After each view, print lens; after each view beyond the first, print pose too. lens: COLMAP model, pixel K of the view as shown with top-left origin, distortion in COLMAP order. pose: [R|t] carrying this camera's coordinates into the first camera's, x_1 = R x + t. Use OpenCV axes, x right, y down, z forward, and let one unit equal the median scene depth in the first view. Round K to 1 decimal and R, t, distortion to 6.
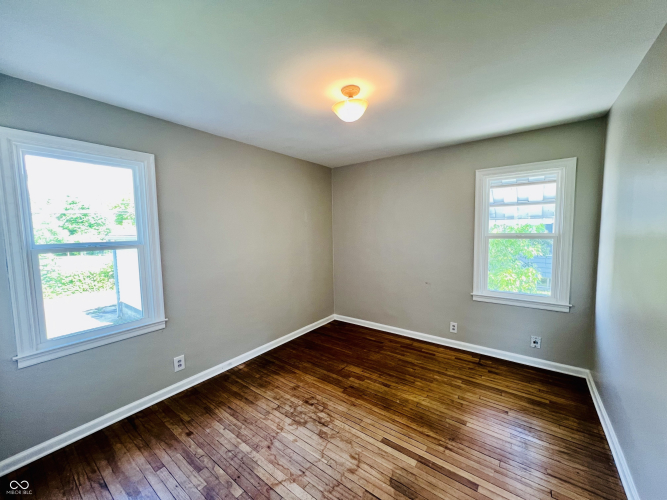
lens RADIAL K [[265.9, 0, 332.6], [0, 265.9, 249.9], [0, 0, 1]] dist [-0.000536, 0.000036]
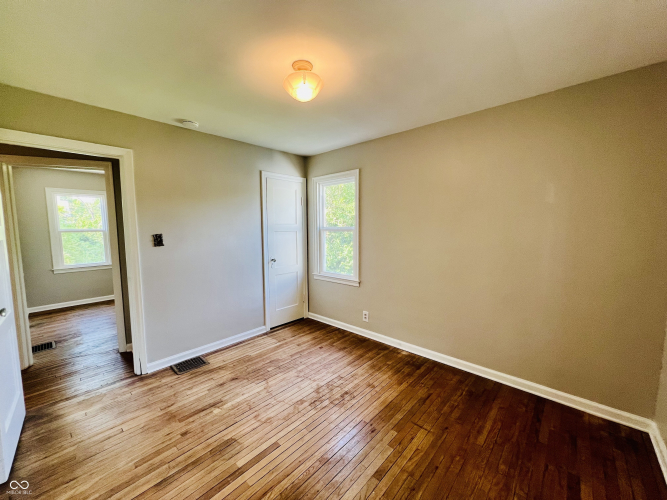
lens RADIAL K [[265.9, 0, 332.6], [0, 265.9, 249.9], [0, 0, 1]] dist [-0.000536, 0.000036]
pose [[-0.101773, 0.104864, -0.989265, 0.833759], [-0.067953, 0.991373, 0.112078, -0.064634], [0.992484, 0.078630, -0.093769, 1.000534]]
